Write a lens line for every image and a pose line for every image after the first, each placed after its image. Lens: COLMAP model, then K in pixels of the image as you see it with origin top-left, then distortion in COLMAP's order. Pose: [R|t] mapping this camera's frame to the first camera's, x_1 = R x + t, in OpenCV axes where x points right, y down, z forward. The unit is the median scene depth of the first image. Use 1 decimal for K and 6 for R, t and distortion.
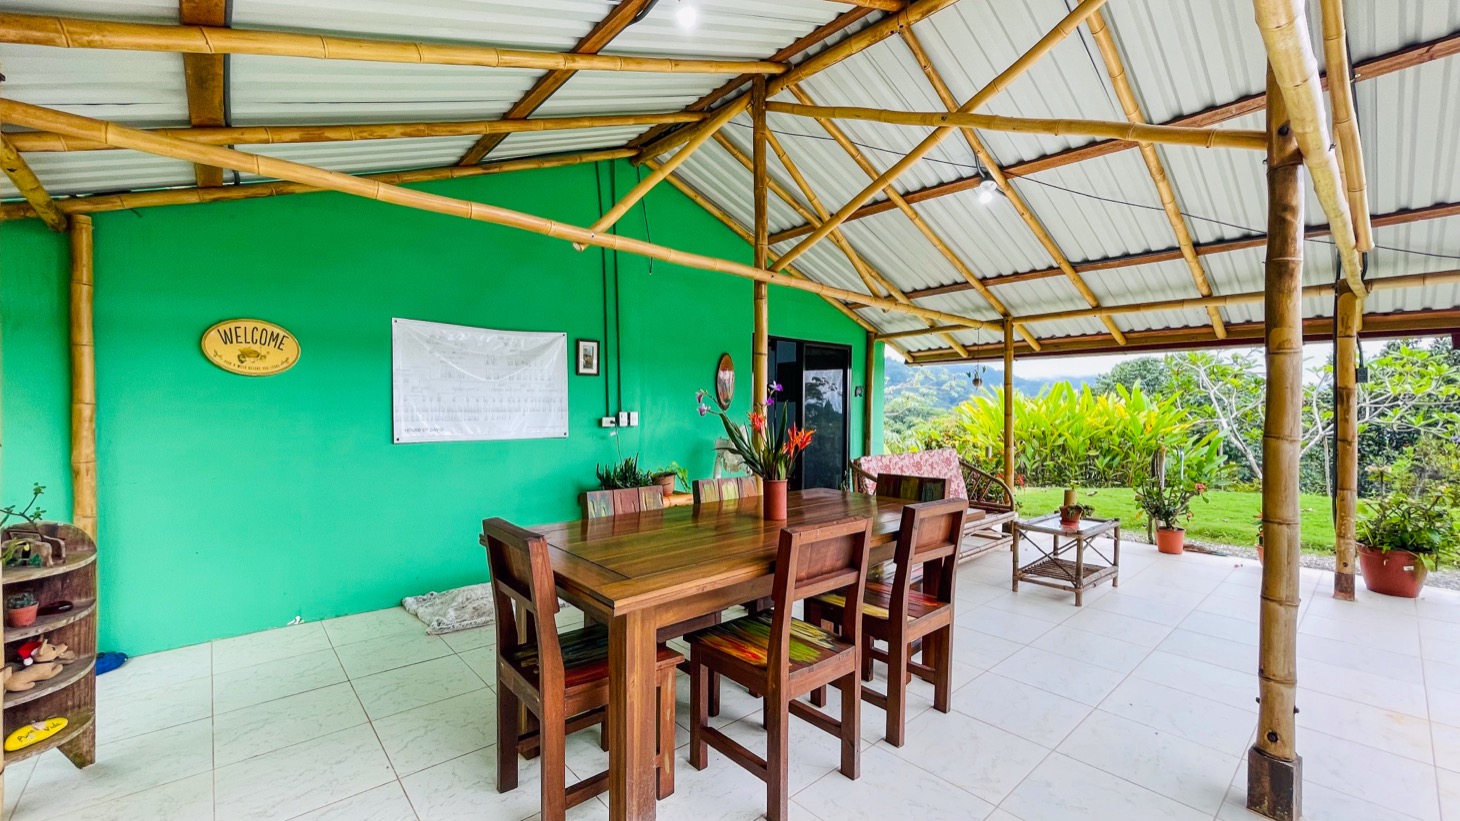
lens RADIAL K [[587.0, 0, 726.8], [0, 587.0, 411.3], [0, 0, 1]] dist [-0.001760, 0.000016]
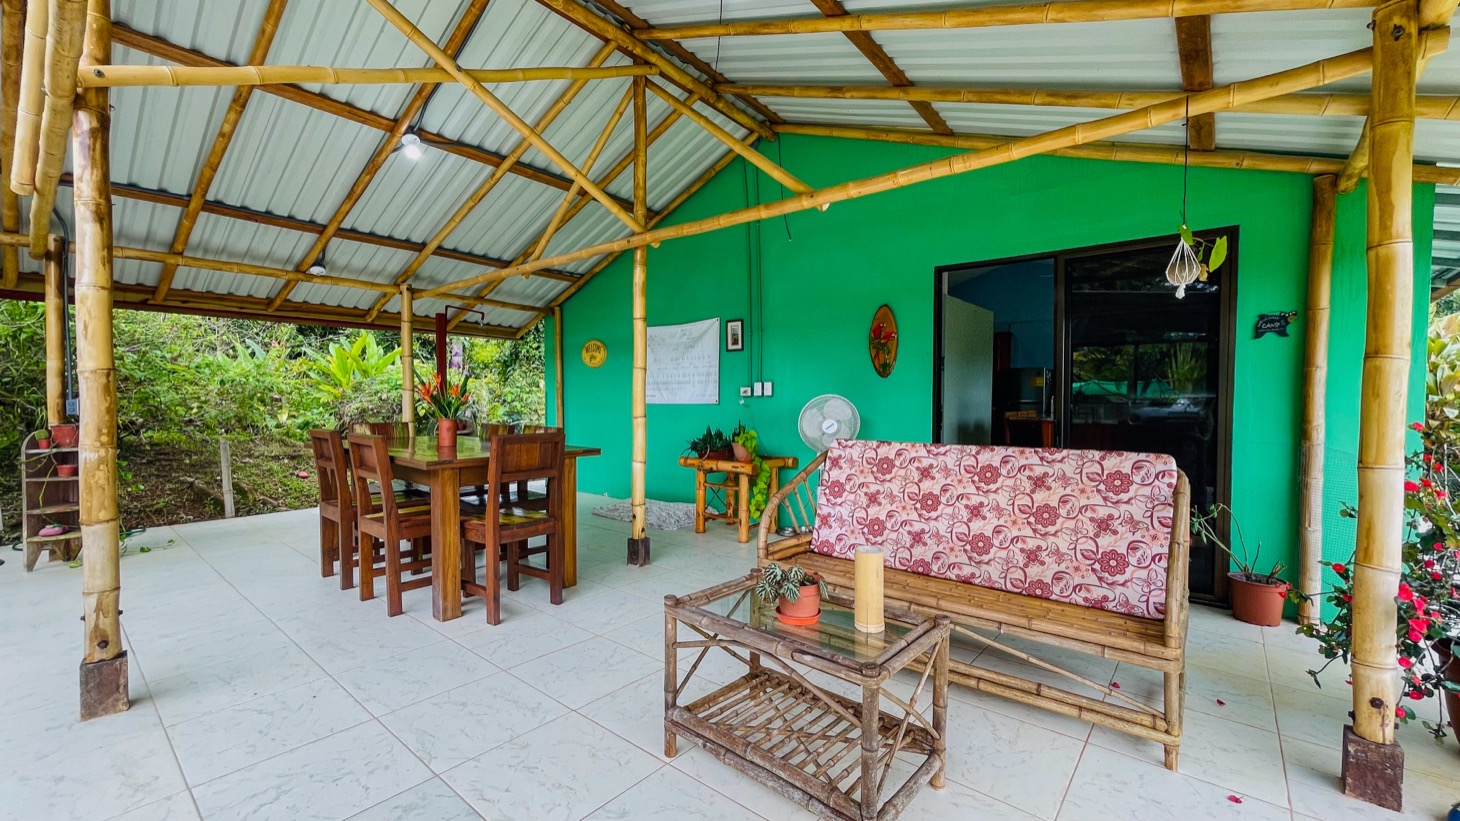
lens RADIAL K [[587.0, 0, 727.3], [0, 587.0, 412.7], [0, 0, 1]] dist [-0.001760, 0.000016]
pose [[0.147464, 0.017645, -0.988910, 0.903826], [-0.008612, 0.999826, 0.016556, 0.040612], [0.989030, 0.006075, 0.147590, 0.823121]]
